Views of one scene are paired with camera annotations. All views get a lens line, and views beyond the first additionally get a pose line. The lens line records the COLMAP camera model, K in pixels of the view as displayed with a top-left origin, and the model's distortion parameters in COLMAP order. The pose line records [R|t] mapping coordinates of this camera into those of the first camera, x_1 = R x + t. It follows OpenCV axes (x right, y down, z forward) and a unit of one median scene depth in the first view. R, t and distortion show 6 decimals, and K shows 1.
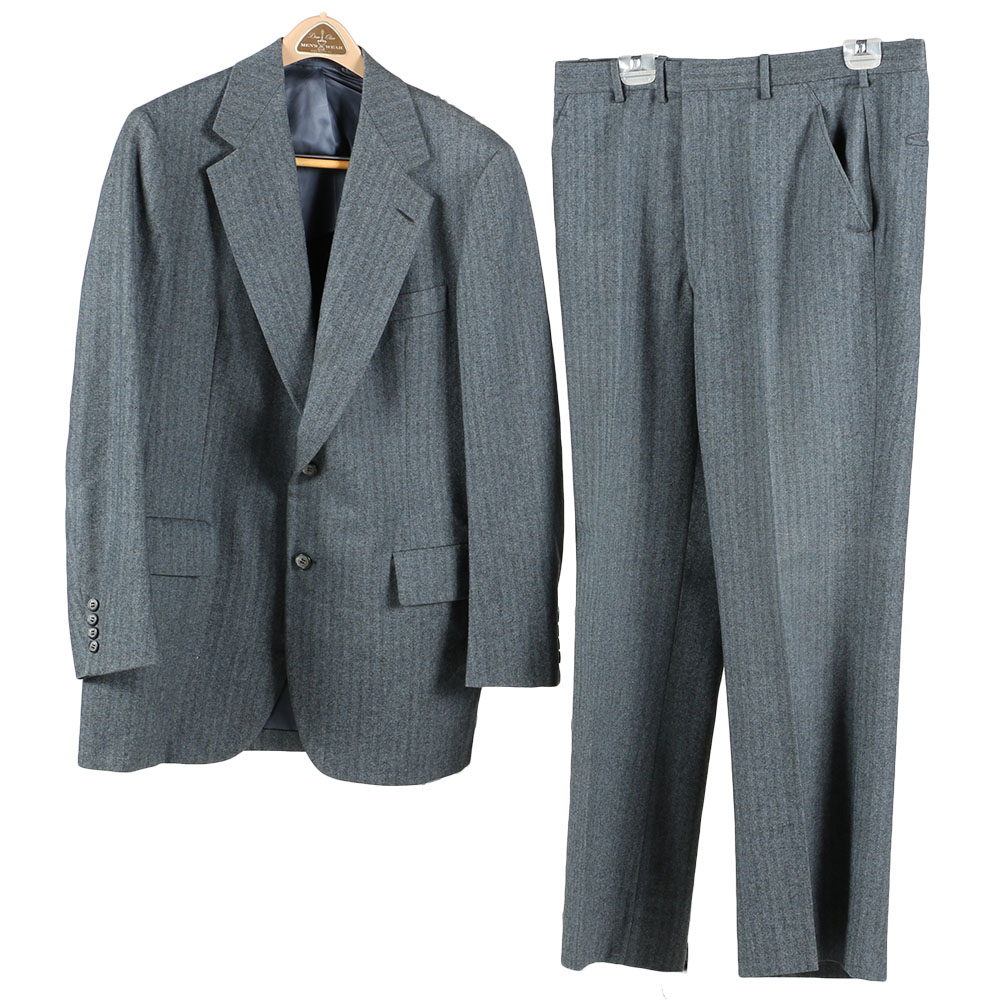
lens RADIAL K [[3856.4, 0, 568.6], [0, 3856.4, 499.6], [0, 0, 1]] dist [0.513859, -1.271508]
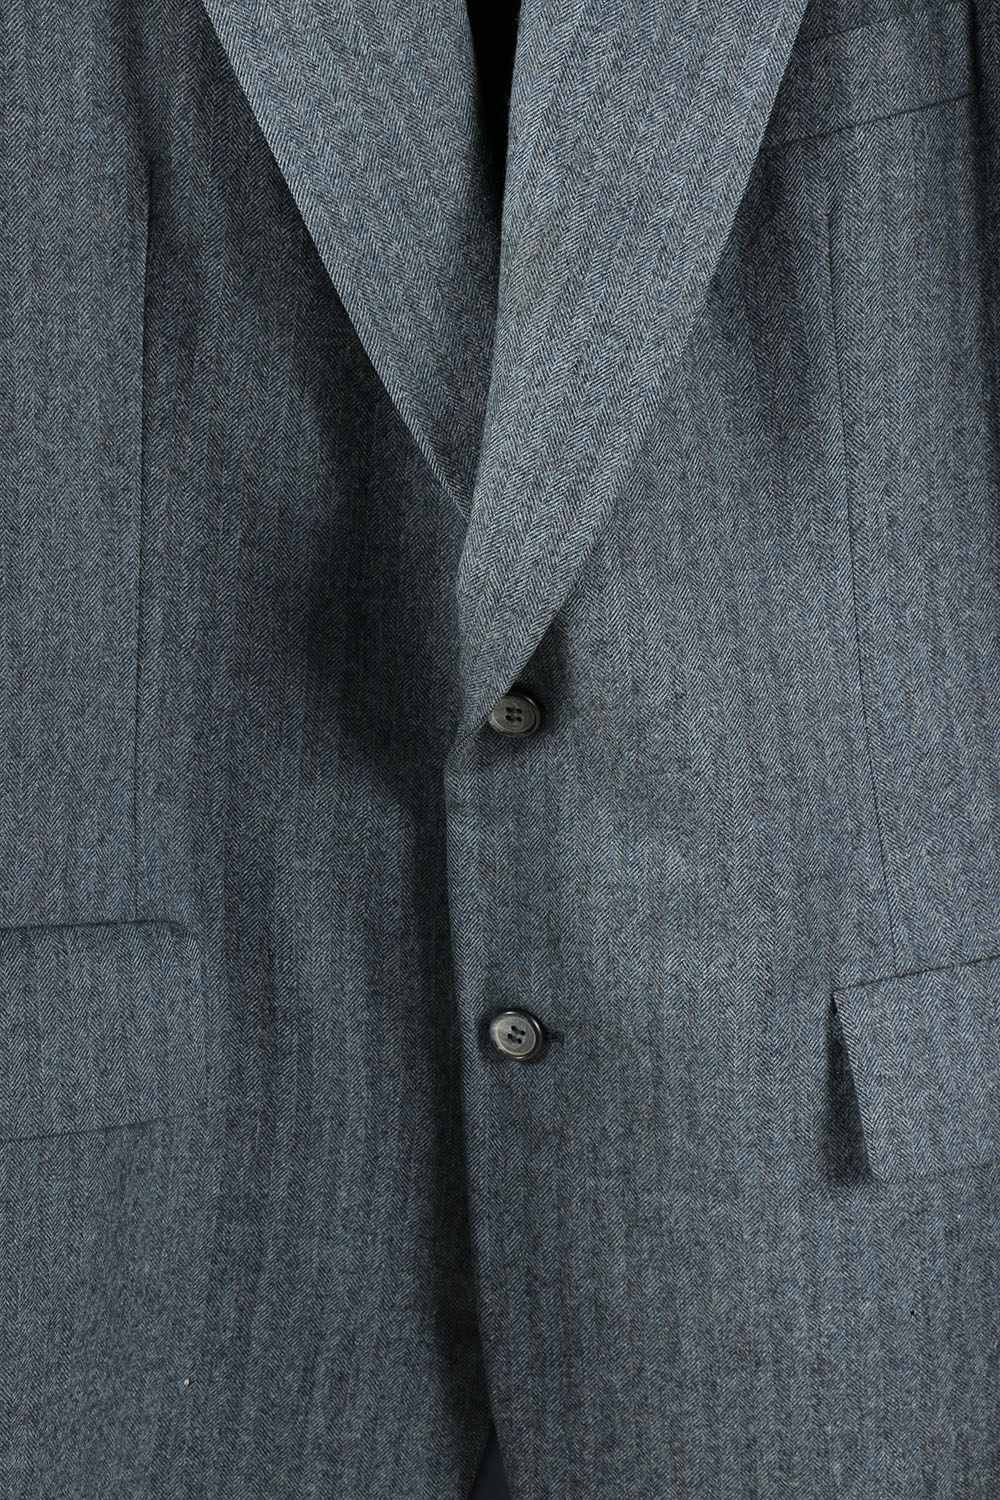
lens RADIAL K [[2664.6, 0, 500.0], [0, 2664.6, 750.0], [0, 0, 1]] dist [0.110622, 0.223175]
pose [[0.992064, -0.069163, -0.105003, -0.048091], [0.070390, 0.997487, 0.008018, -0.006849], [0.104185, -0.015346, 0.994440, 0.810001]]
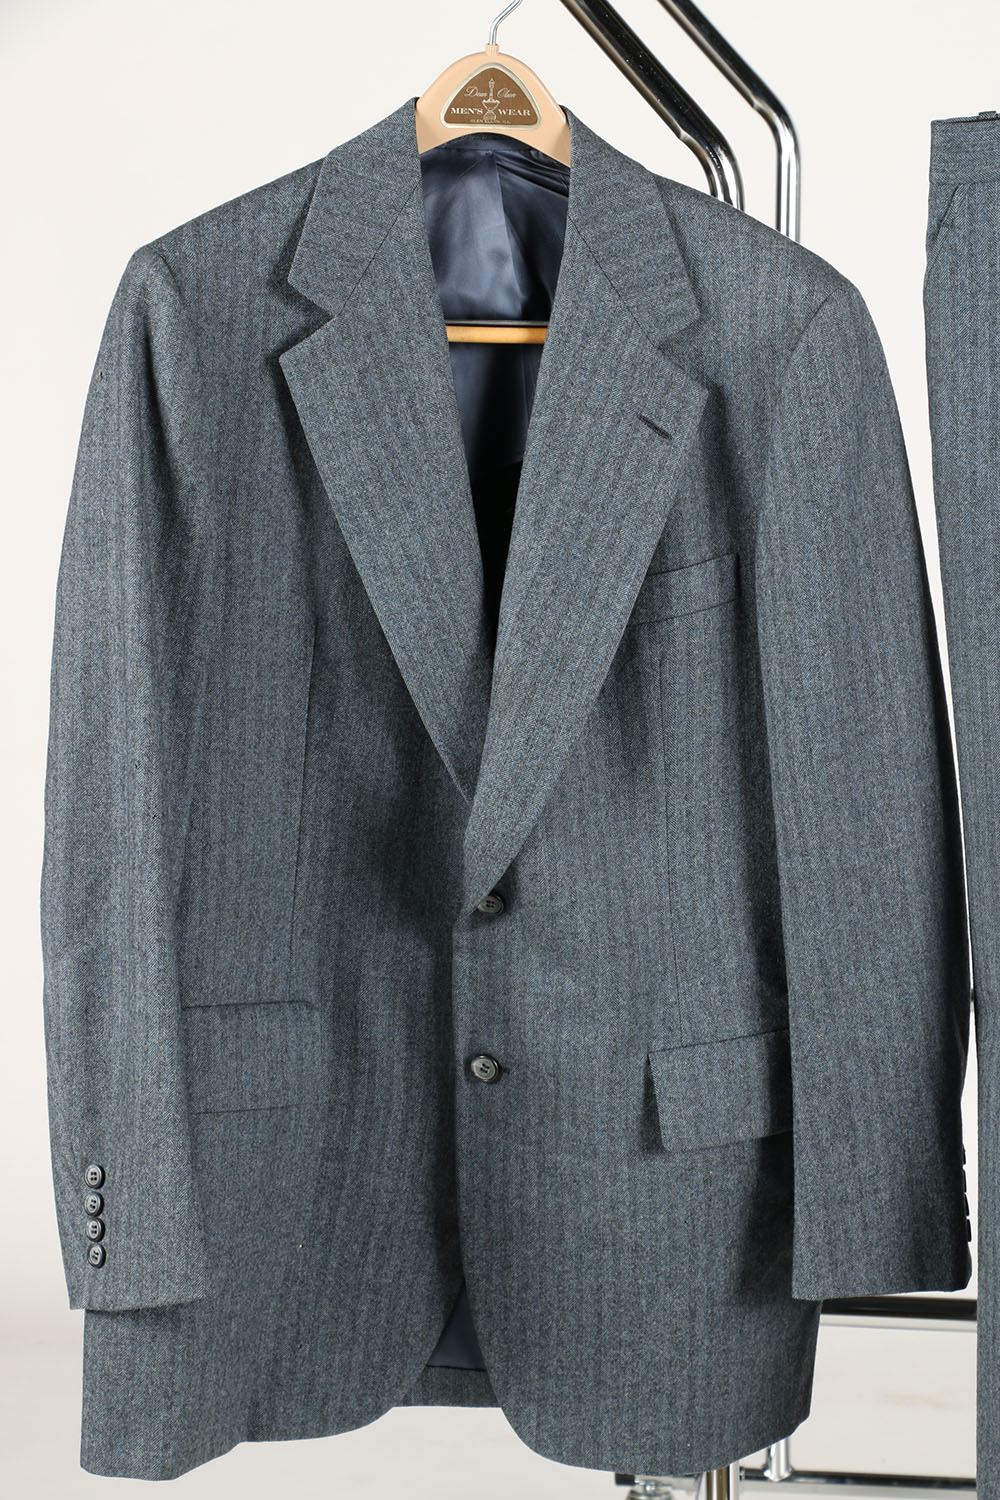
lens RADIAL K [[4282.0, 0, 508.1], [0, 4282.0, 787.9], [0, 0, 1]] dist [0.550095, -0.721216]
pose [[0.994038, -0.022281, -0.106734, -0.000299], [0.028313, 0.998067, 0.055329, -0.057072], [0.105294, -0.058021, 0.992747, 0.407704]]
